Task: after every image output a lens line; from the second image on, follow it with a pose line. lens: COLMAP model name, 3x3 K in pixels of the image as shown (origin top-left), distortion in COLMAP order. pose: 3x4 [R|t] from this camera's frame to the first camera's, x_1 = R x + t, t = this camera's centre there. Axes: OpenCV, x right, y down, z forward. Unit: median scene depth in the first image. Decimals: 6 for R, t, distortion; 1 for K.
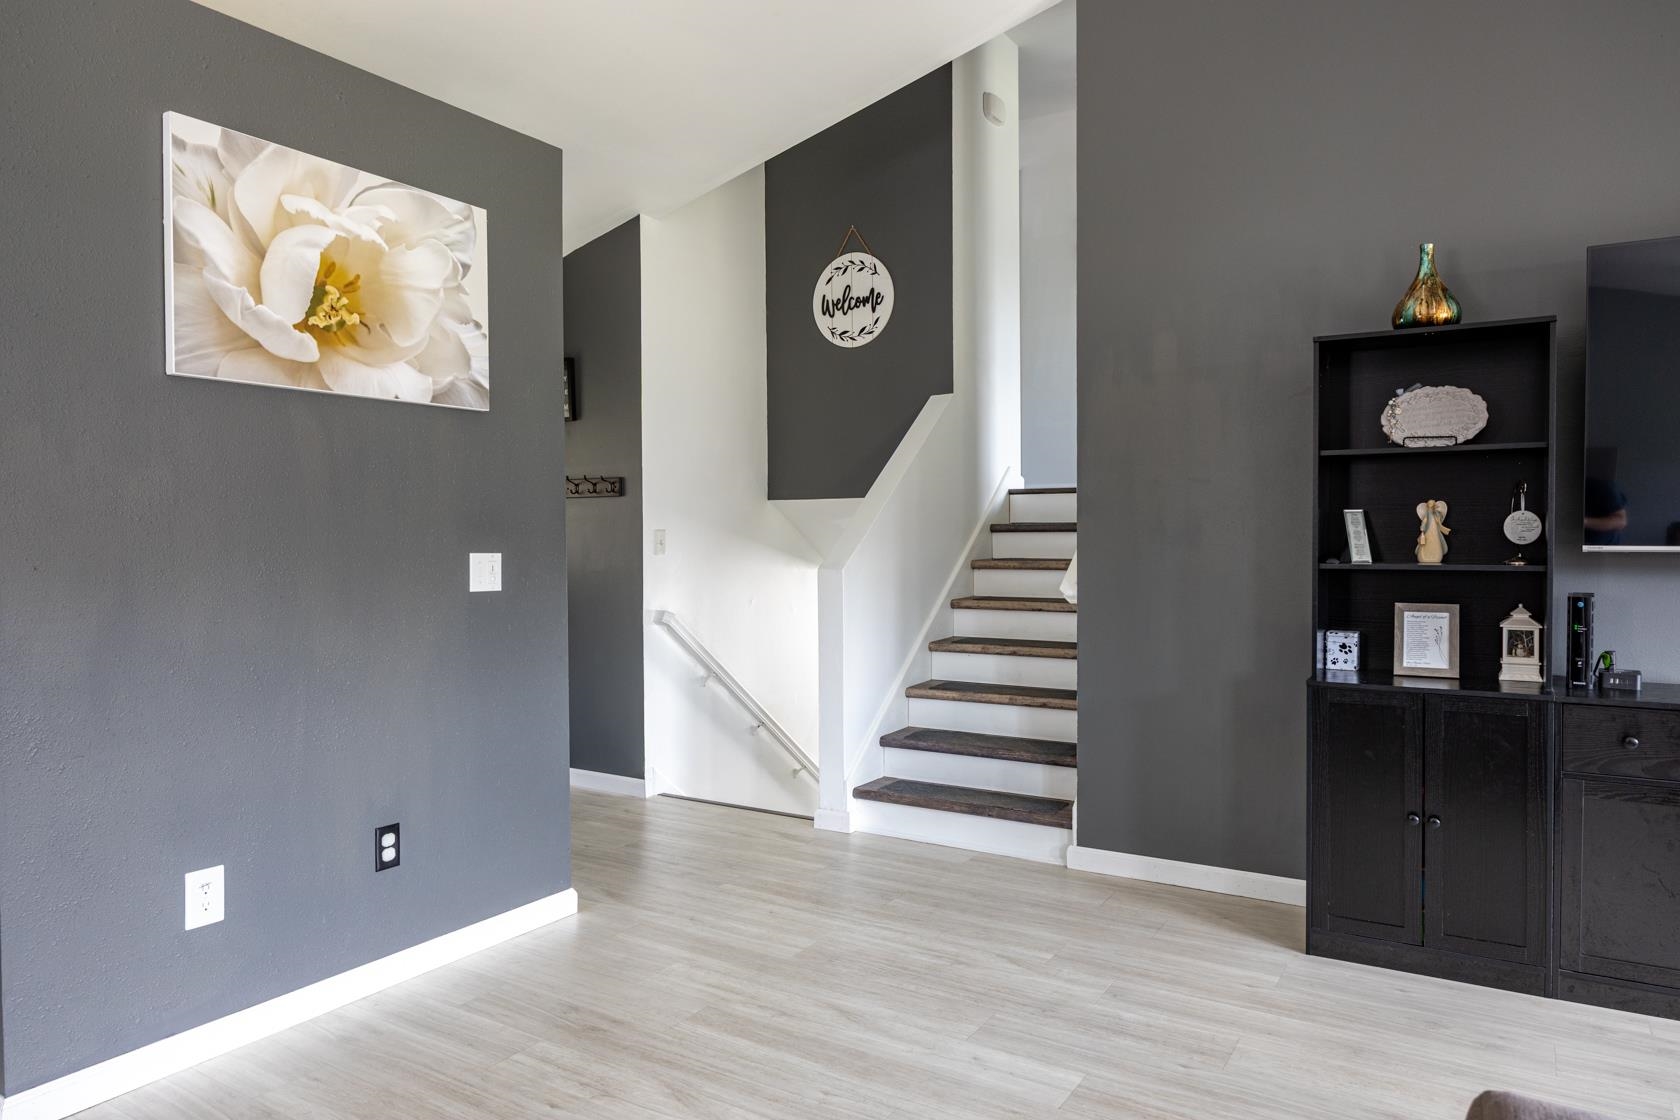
lens RADIAL K [[1093.8, 0, 808.2], [0, 1093.8, 554.5], [0, 0, 1]] dist [-0.004205, 0.000038]
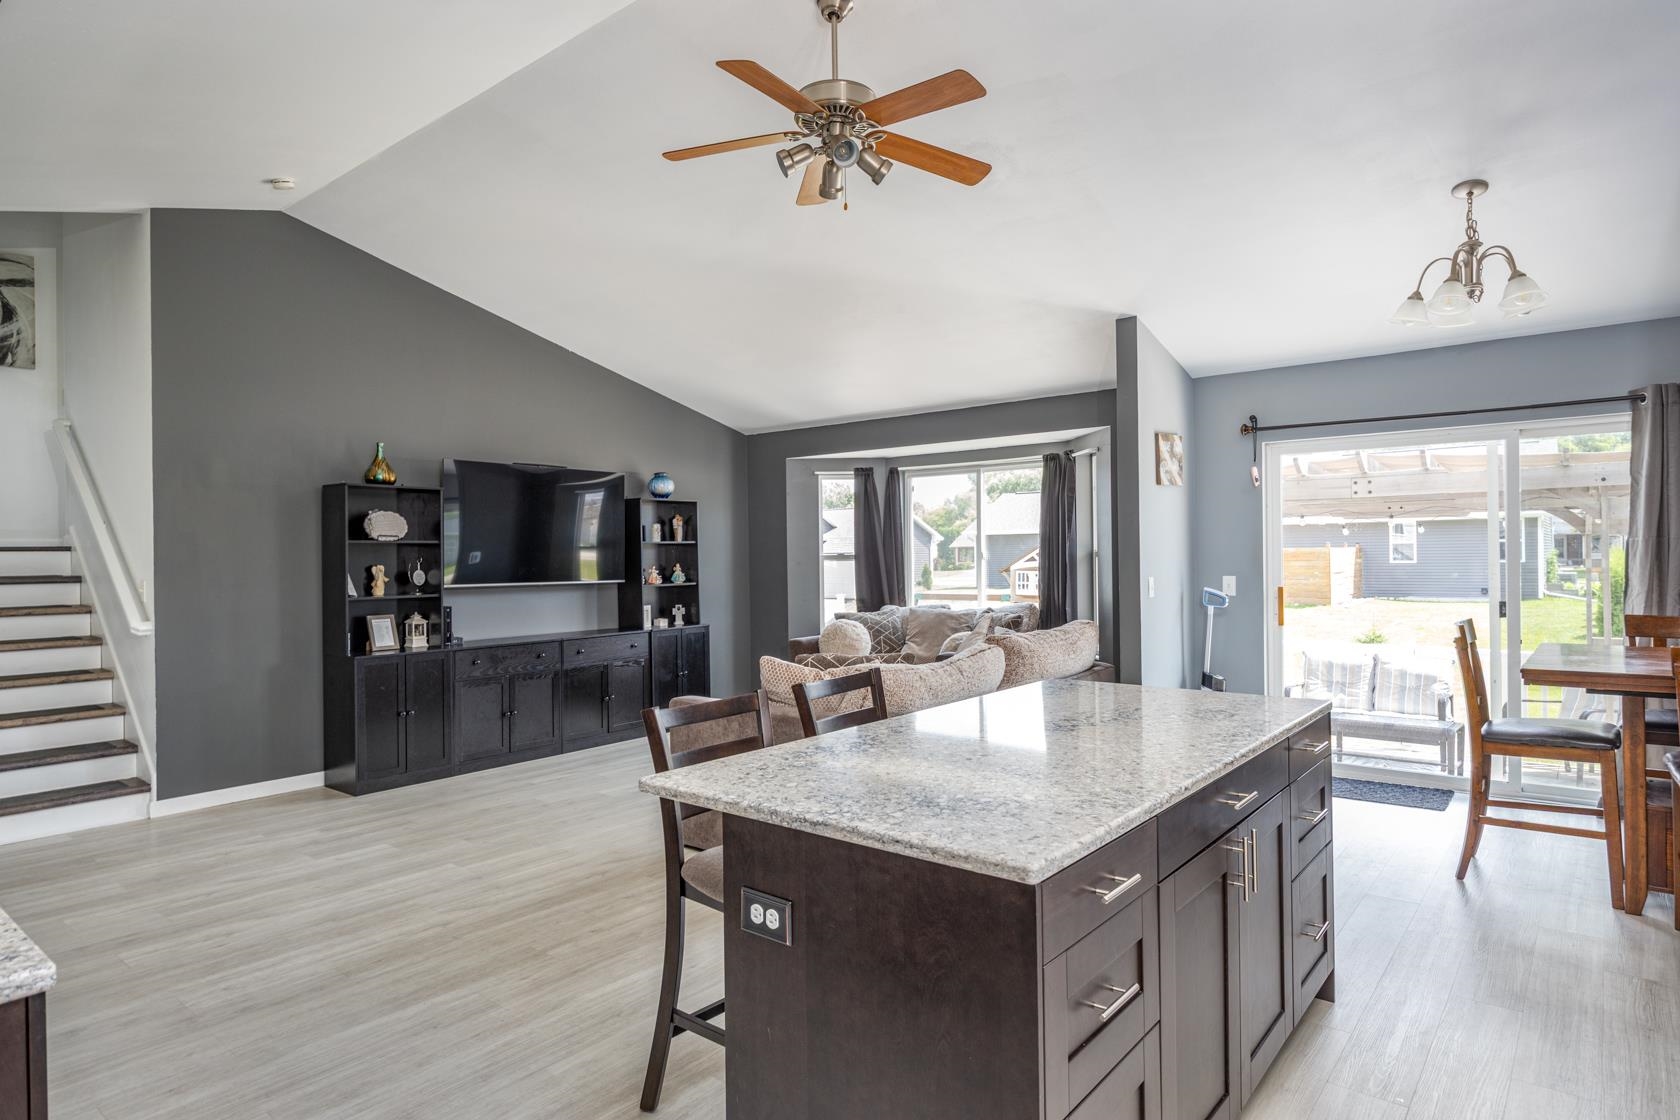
lens RADIAL K [[942.2, 0, 840.0], [0, 942.2, 560.0], [0, 0, 1]] dist [-0.000057, -0.000418]
pose [[0.120049, -0.003210, 0.992763, -1.146069], [0.031992, 0.999488, -0.000637, -0.031985], [-0.992252, 0.031837, 0.120090, -0.083180]]
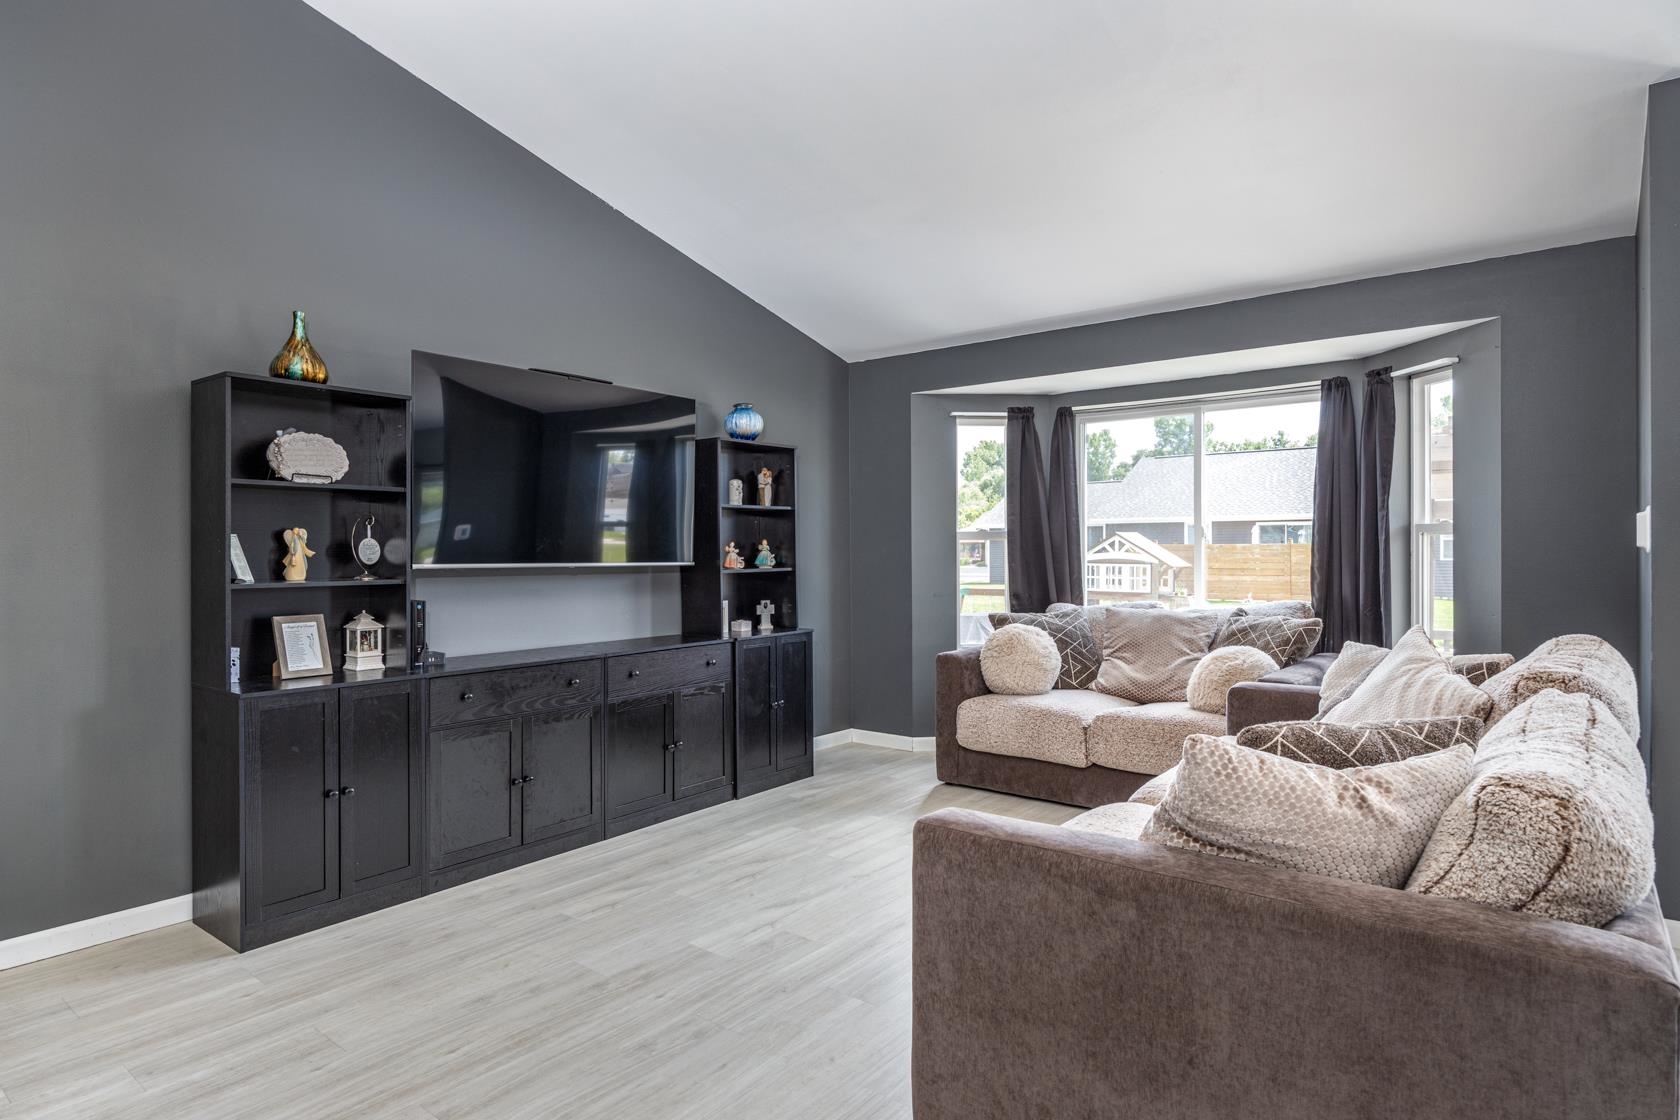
lens RADIAL K [[936.0, 0, 840.0], [0, 936.0, 560.0], [0, 0, 1]] dist [0.002856, 0.000909]
pose [[0.101625, -0.006326, 0.994803, -0.396440], [0.024103, 0.999702, 0.003895, -0.004984], [-0.994531, 0.023582, 0.101747, 0.328476]]
